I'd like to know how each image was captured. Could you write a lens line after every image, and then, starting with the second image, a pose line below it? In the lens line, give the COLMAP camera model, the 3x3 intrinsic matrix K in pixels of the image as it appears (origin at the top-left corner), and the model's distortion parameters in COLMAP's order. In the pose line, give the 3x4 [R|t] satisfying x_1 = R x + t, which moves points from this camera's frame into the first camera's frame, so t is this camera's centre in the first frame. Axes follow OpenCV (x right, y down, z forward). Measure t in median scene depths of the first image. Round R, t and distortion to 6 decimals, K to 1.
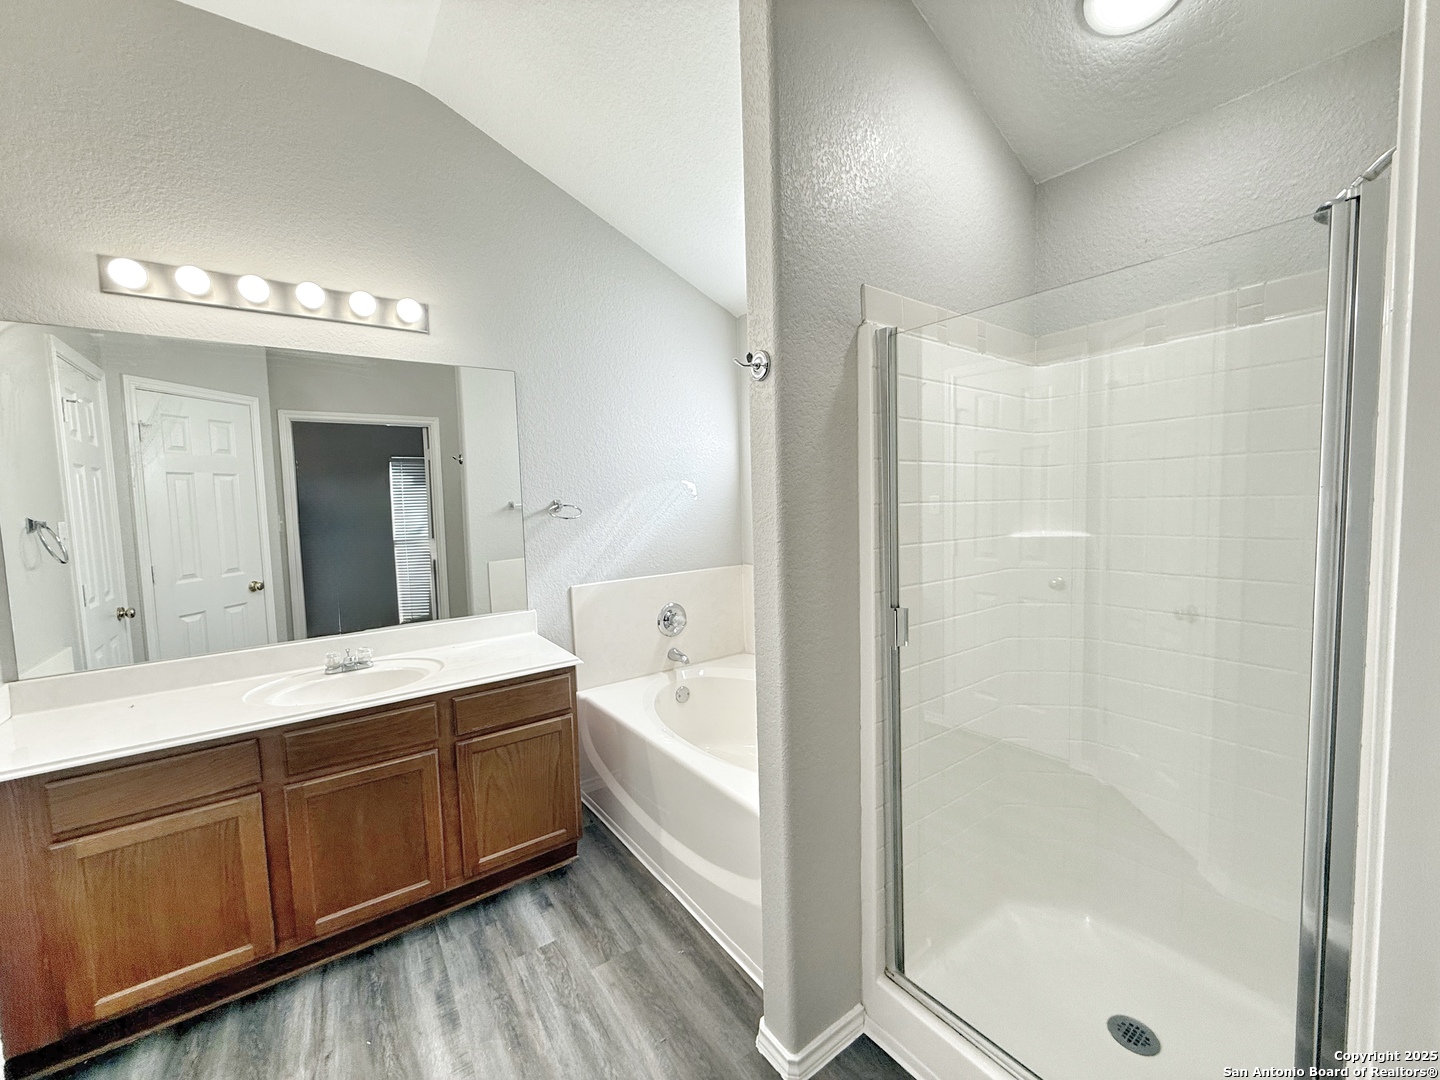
lens RADIAL K [[572.4, 0, 715.7], [0, 572.4, 538.4], [0, 0, 1]] dist [-0.000313, -0.000148]
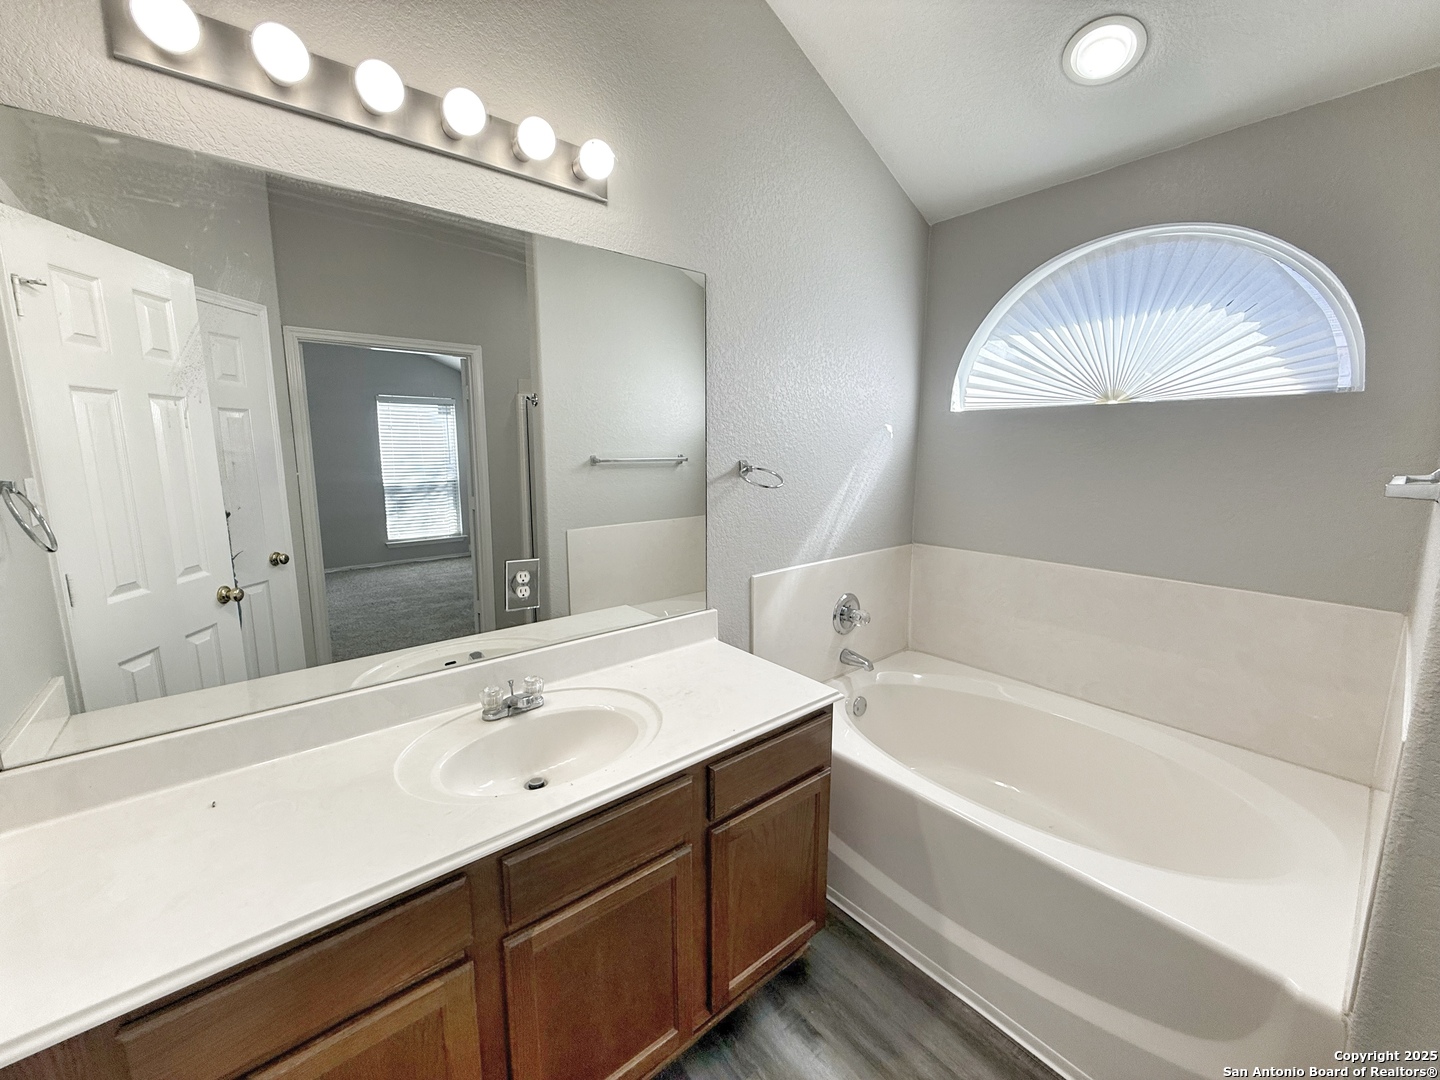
lens RADIAL K [[572.4, 0, 715.7], [0, 572.4, 538.4], [0, 0, 1]] dist [-0.000313, -0.000148]
pose [[0.997124, 0.017776, 0.073669, -0.475456], [-0.023892, 0.996265, 0.082981, -0.036044], [-0.071919, -0.084503, 0.993824, 0.343472]]
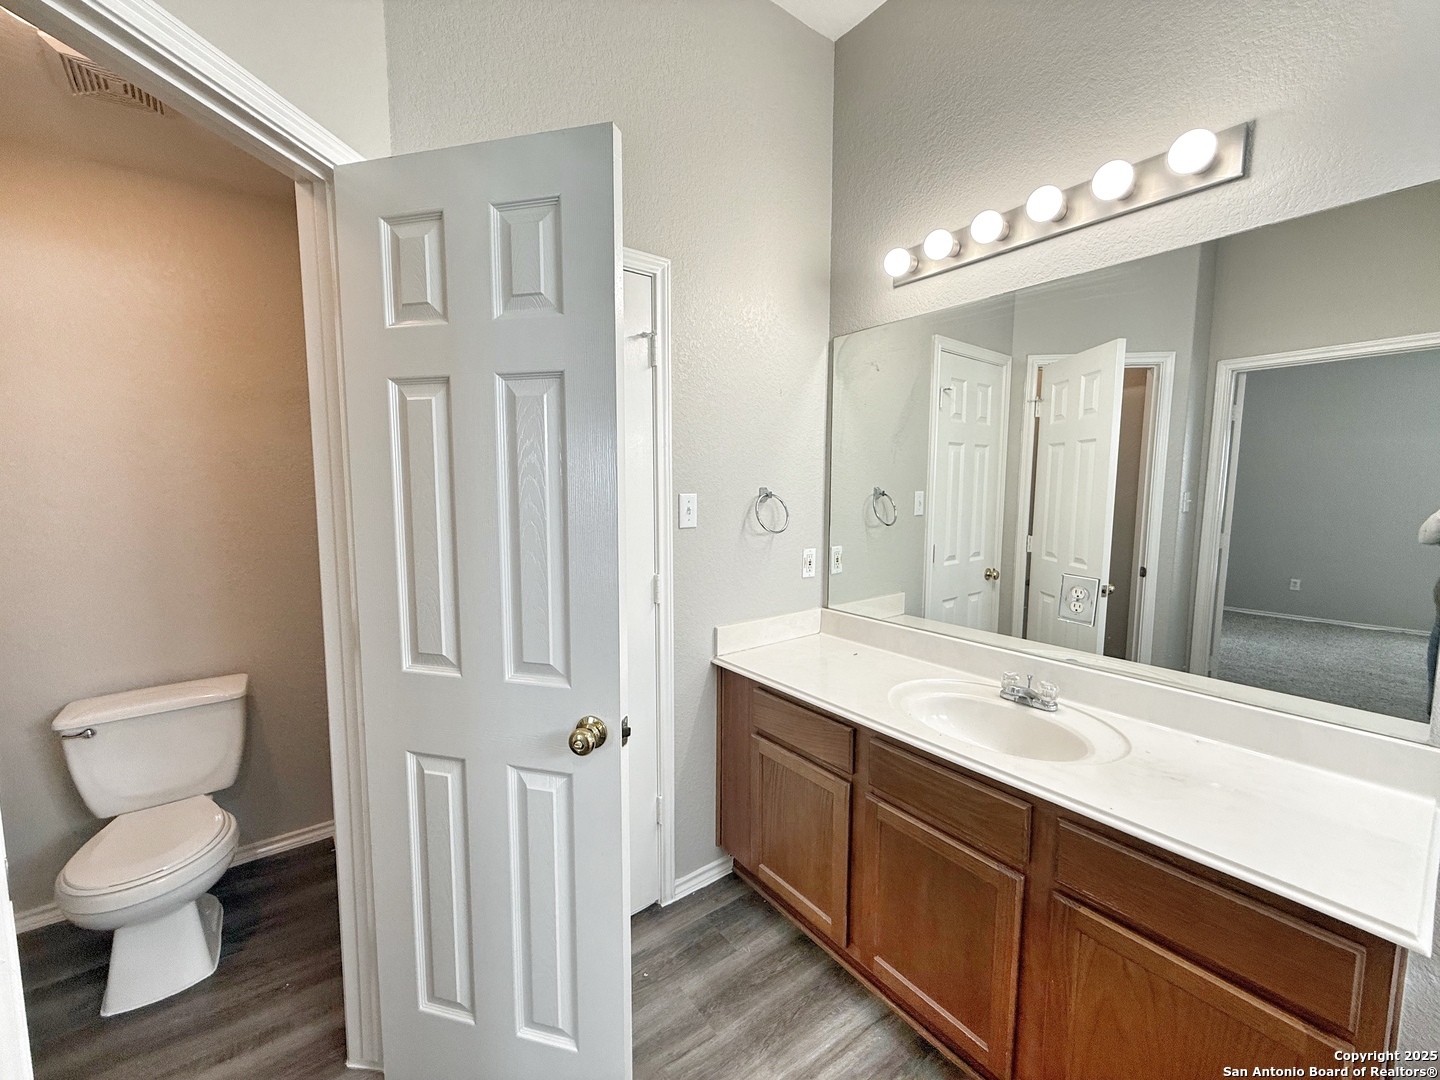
lens RADIAL K [[572.4, 0, 715.7], [0, 572.4, 538.4], [0, 0, 1]] dist [-0.000313, -0.000148]
pose [[0.032887, 0.123884, -0.991752, 0.076519], [-0.073801, 0.989880, 0.121203, -0.050050], [0.996731, 0.069206, 0.041697, 0.563136]]
